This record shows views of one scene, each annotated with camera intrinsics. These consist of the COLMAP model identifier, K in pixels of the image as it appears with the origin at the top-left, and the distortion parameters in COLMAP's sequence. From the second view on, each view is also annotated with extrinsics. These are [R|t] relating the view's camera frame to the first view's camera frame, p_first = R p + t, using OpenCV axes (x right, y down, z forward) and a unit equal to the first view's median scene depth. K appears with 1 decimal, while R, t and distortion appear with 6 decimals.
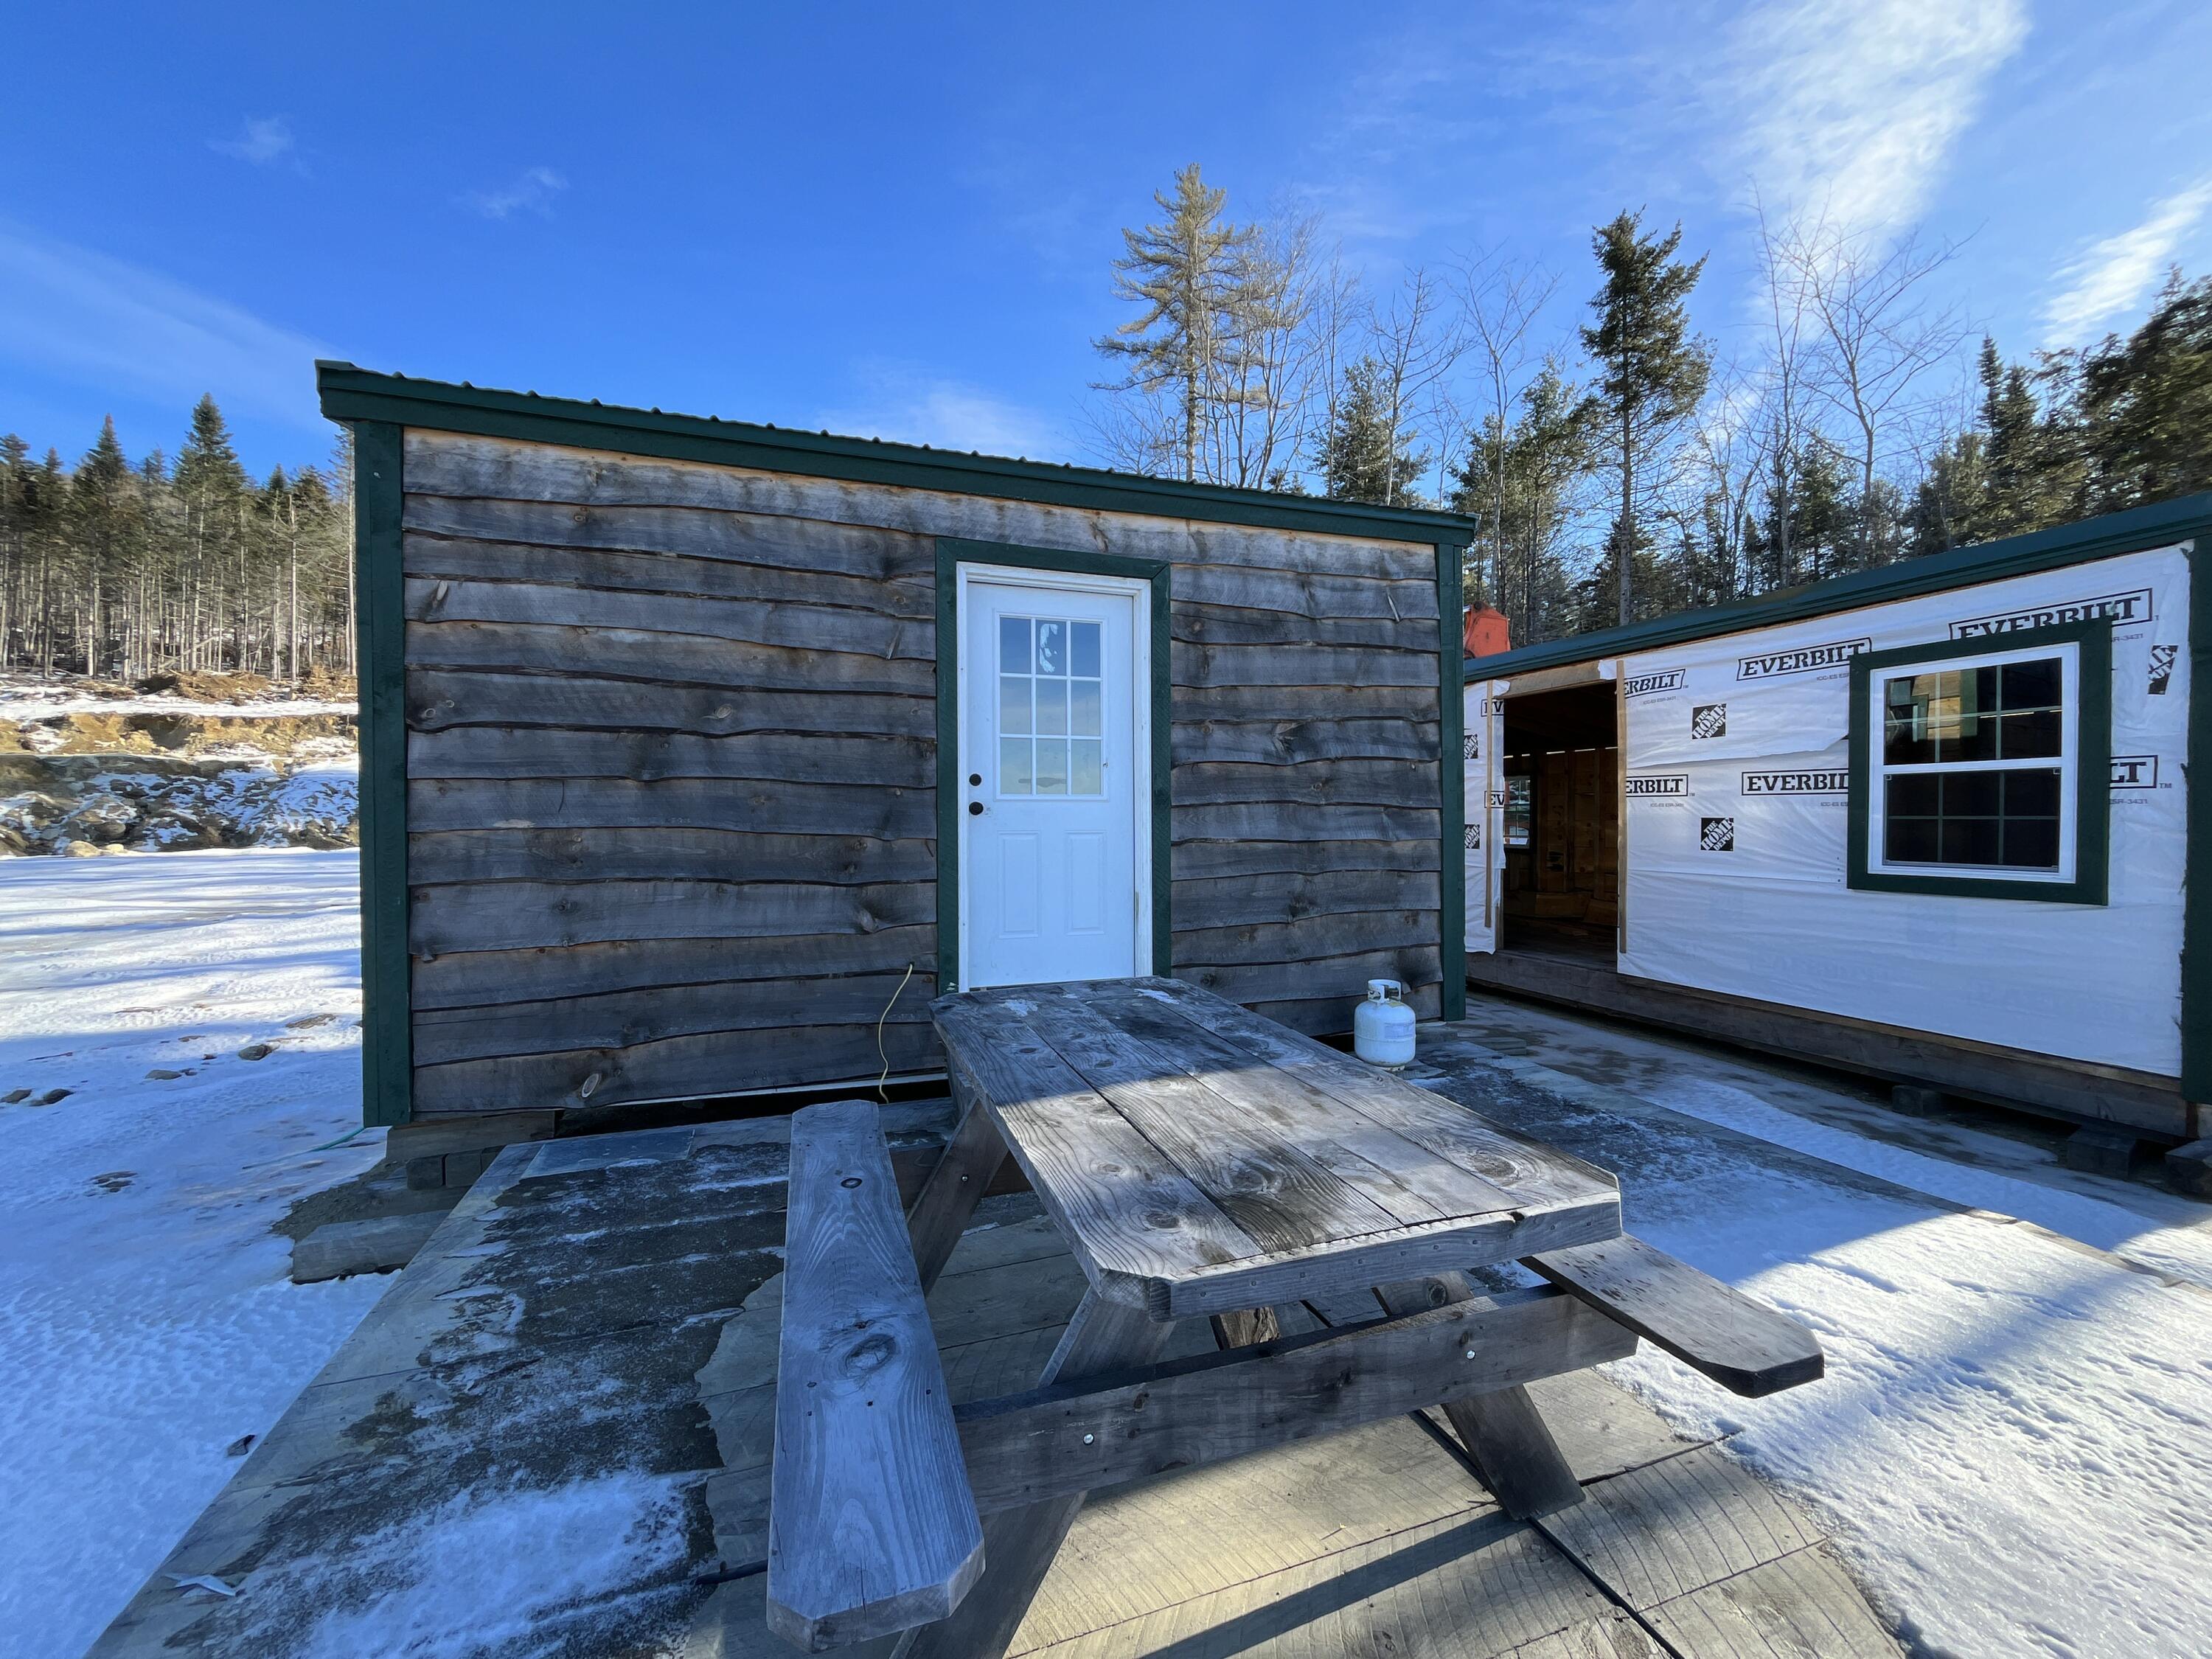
lens RADIAL K [[885.0, 0, 1103.6], [0, 885.0, 824.2], [0, 0, 1]] dist [-0.001053, -0.000229]
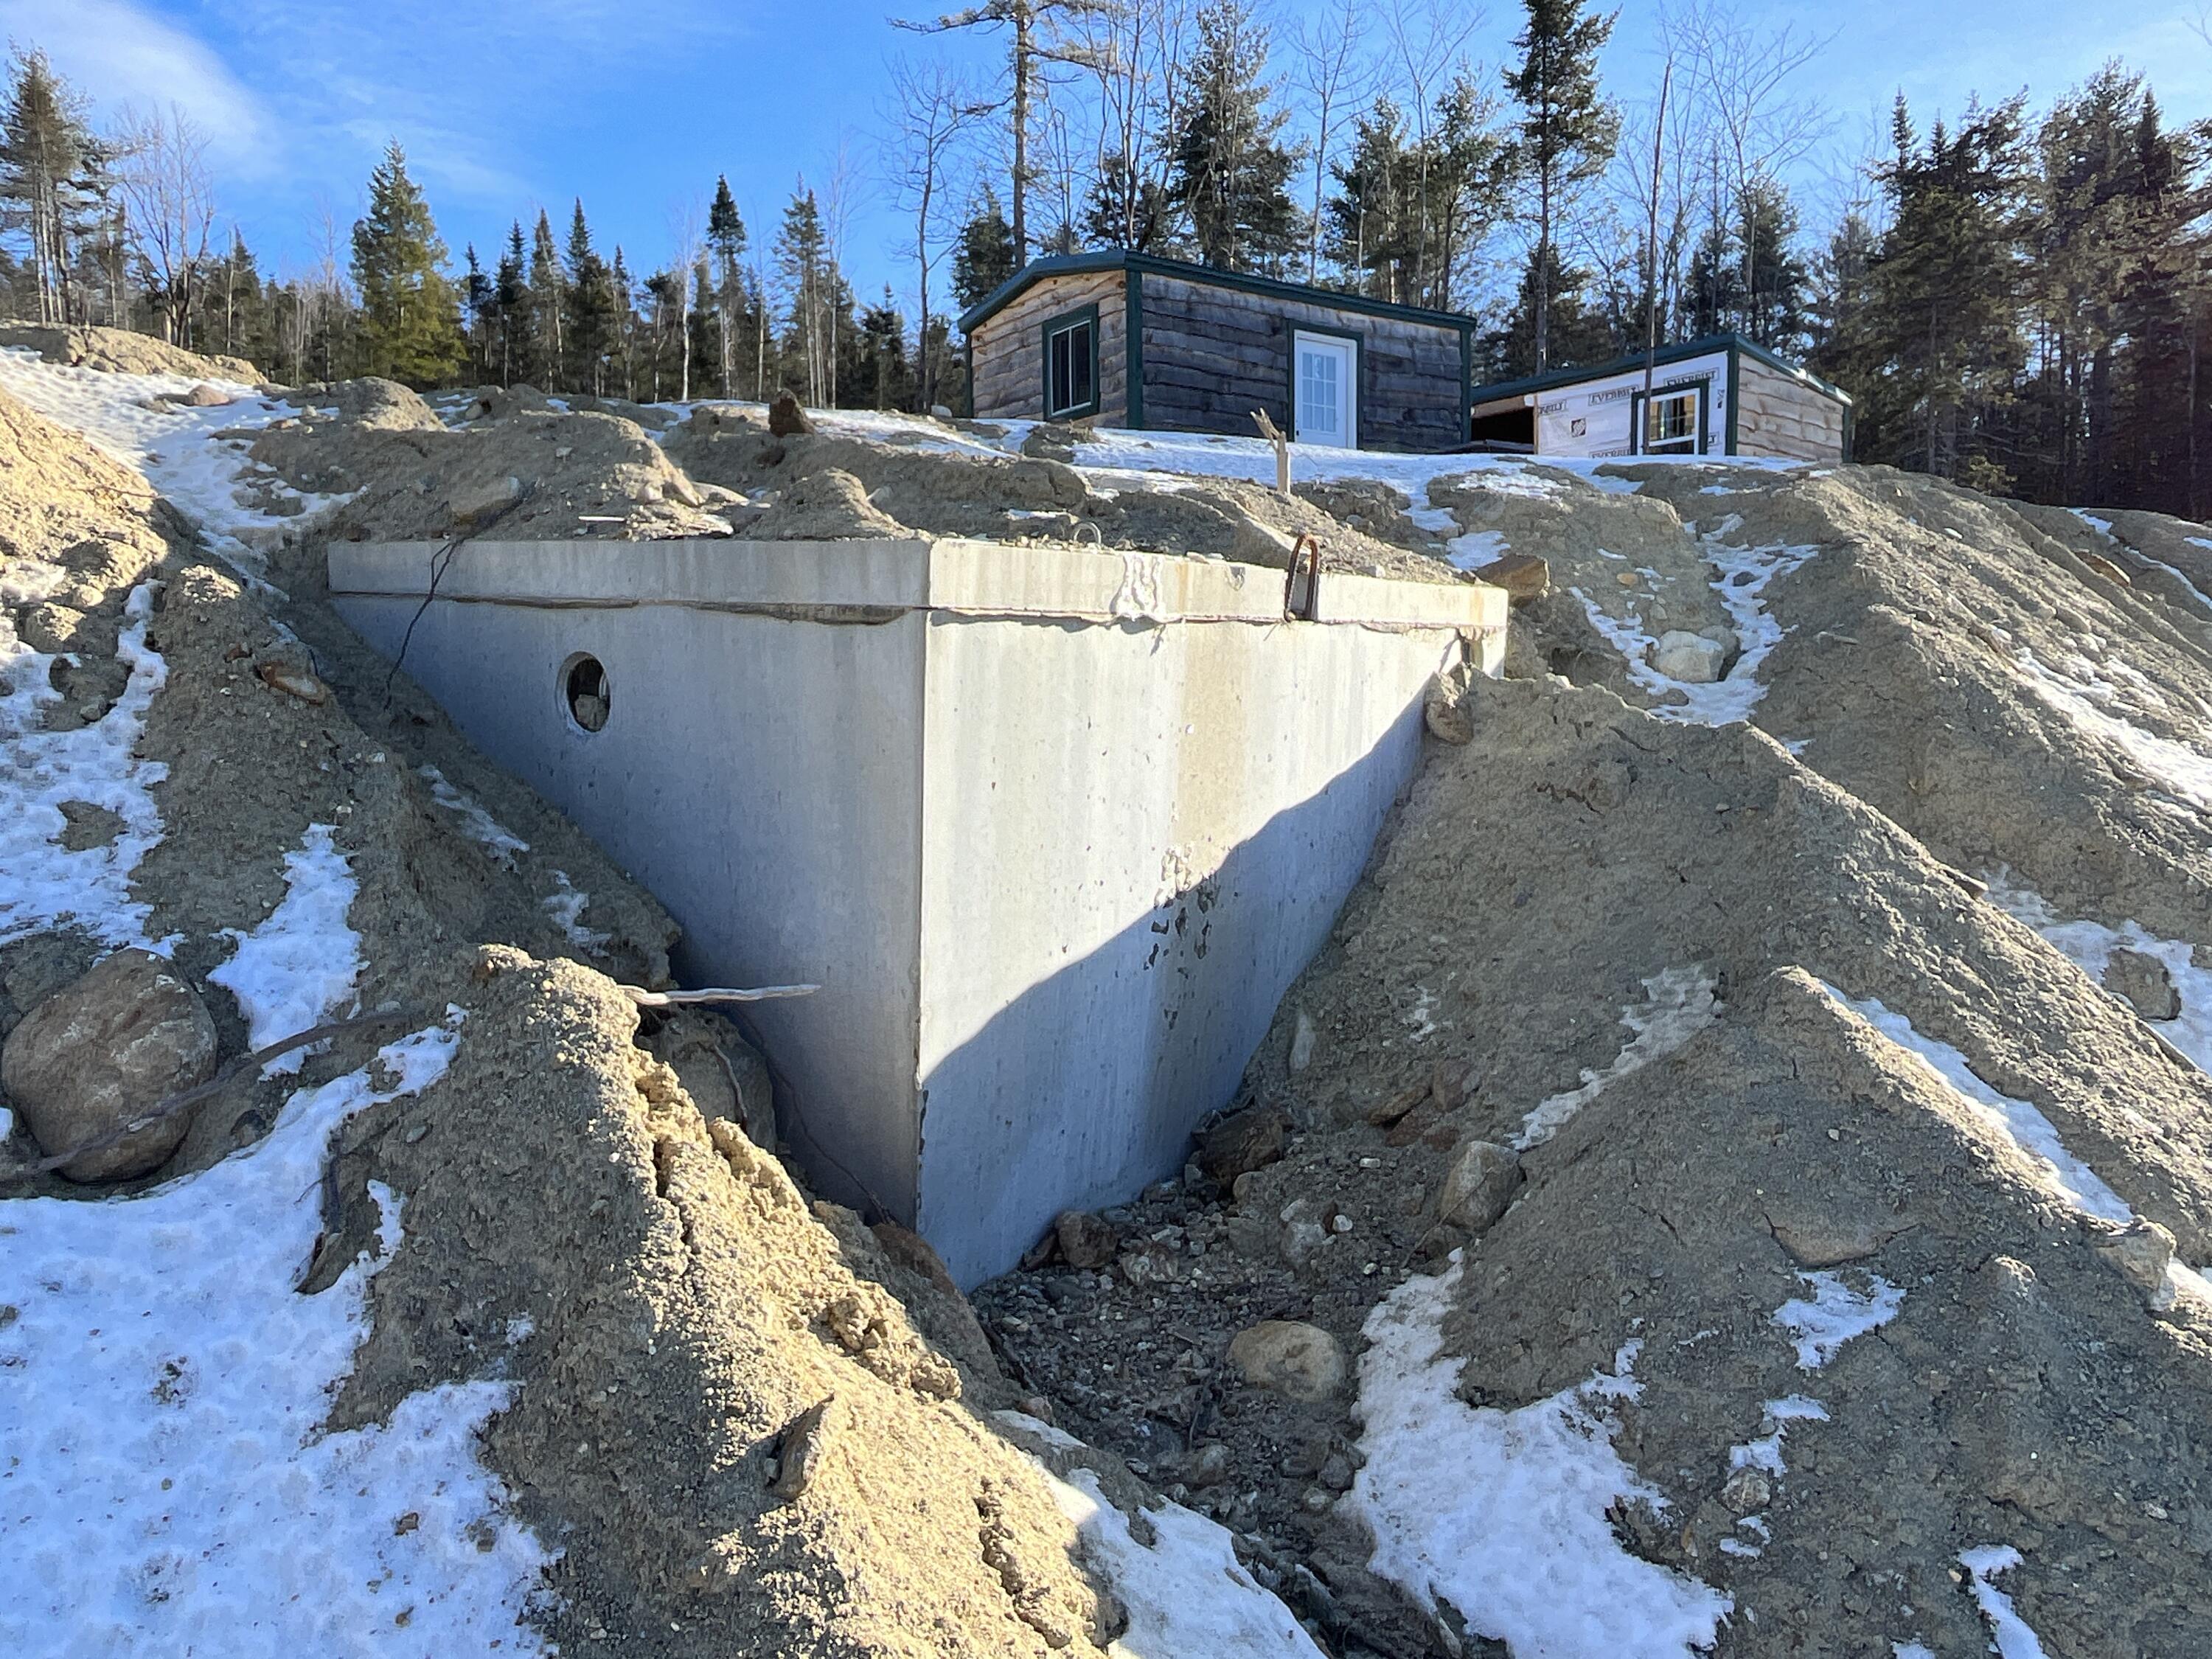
lens RADIAL K [[1593.8, 0, 1106.2], [0, 1593.8, 832.0], [0, 0, 1]] dist [-0.005812, -0.006652]
pose [[0.964631, -0.021219, 0.262748, -0.357810], [0.004926, 0.998032, 0.062514, 0.156778], [-0.263557, -0.059008, 0.962837, -0.614784]]
